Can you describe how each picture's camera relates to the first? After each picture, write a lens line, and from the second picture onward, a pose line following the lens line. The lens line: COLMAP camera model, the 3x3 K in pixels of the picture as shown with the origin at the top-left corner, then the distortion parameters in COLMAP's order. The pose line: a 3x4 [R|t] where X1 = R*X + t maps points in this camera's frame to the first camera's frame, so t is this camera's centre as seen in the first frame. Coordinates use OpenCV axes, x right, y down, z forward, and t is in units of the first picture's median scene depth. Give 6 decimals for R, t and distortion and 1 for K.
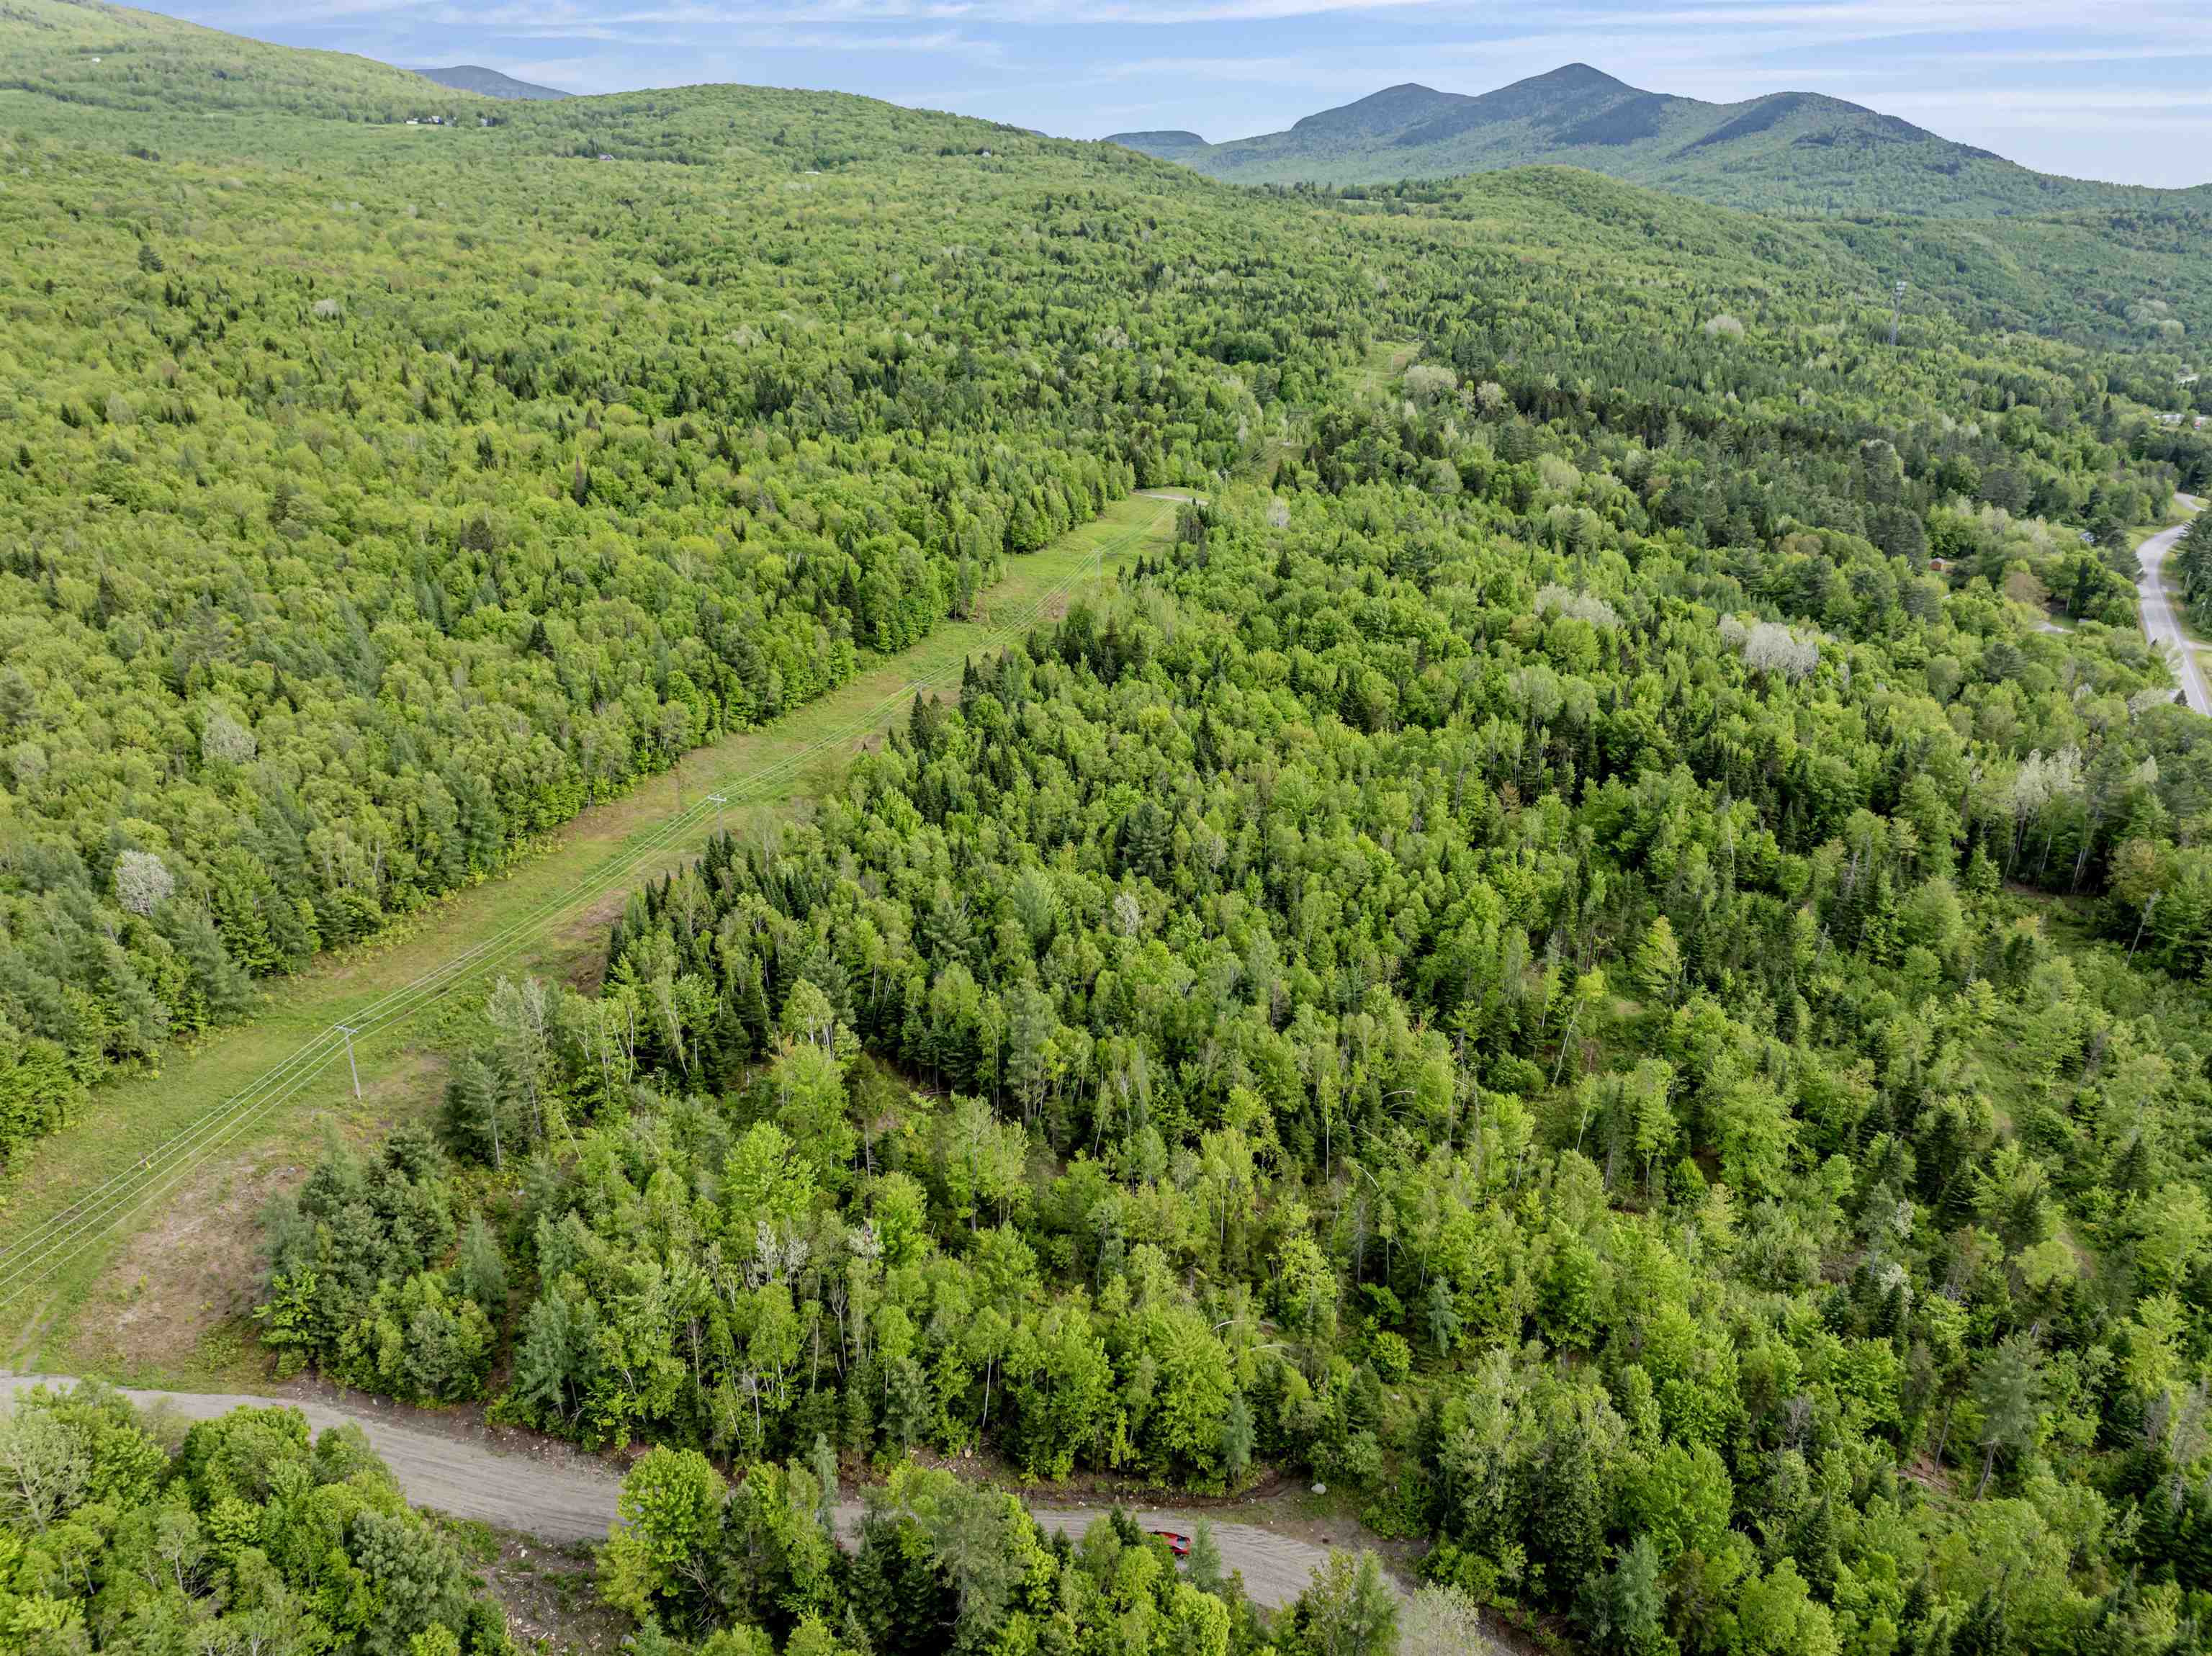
lens RADIAL K [[1556.8, 0, 1105.9], [0, 1556.8, 825.5], [0, 0, 1]] dist [-0.060210, 0.034234]
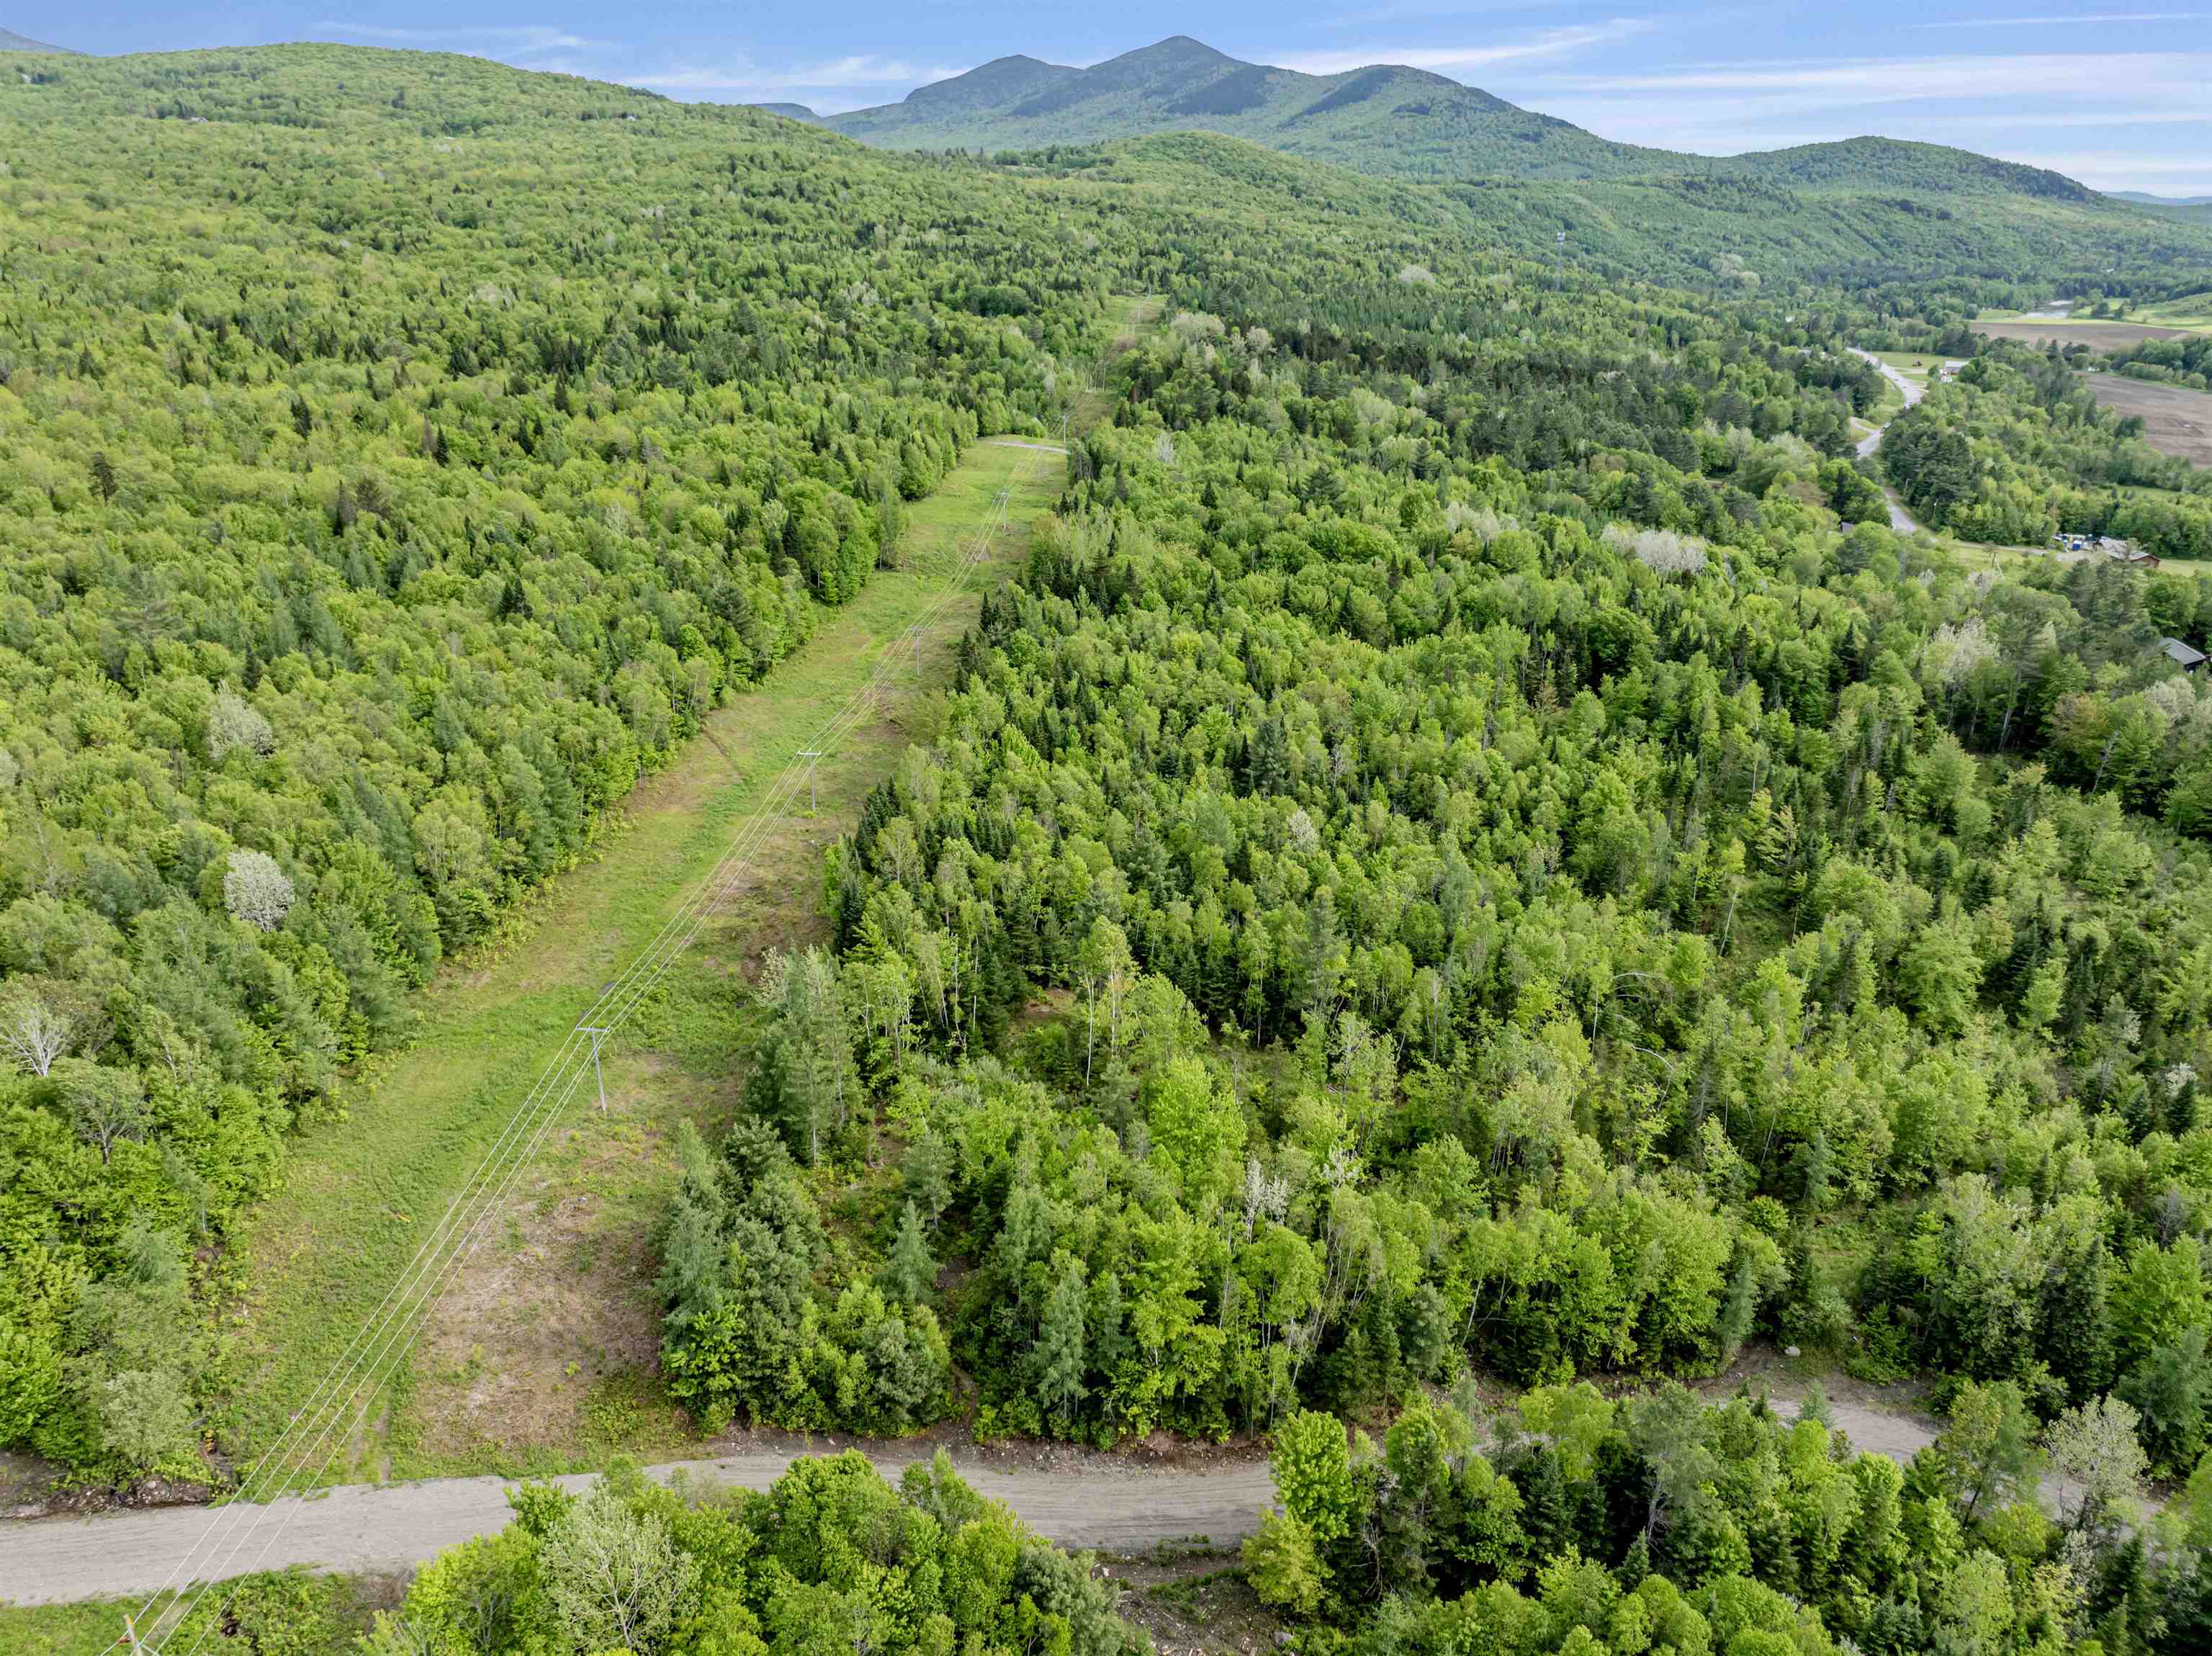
lens RADIAL K [[1556.8, 0, 1110.8], [0, 1556.8, 835.4], [0, 0, 1]] dist [-0.060210, 0.034234]
pose [[0.971934, -0.093084, 0.216055, -0.191441], [0.088842, 0.995615, 0.029284, 0.013351], [-0.217834, -0.009267, 0.975942, 0.056184]]
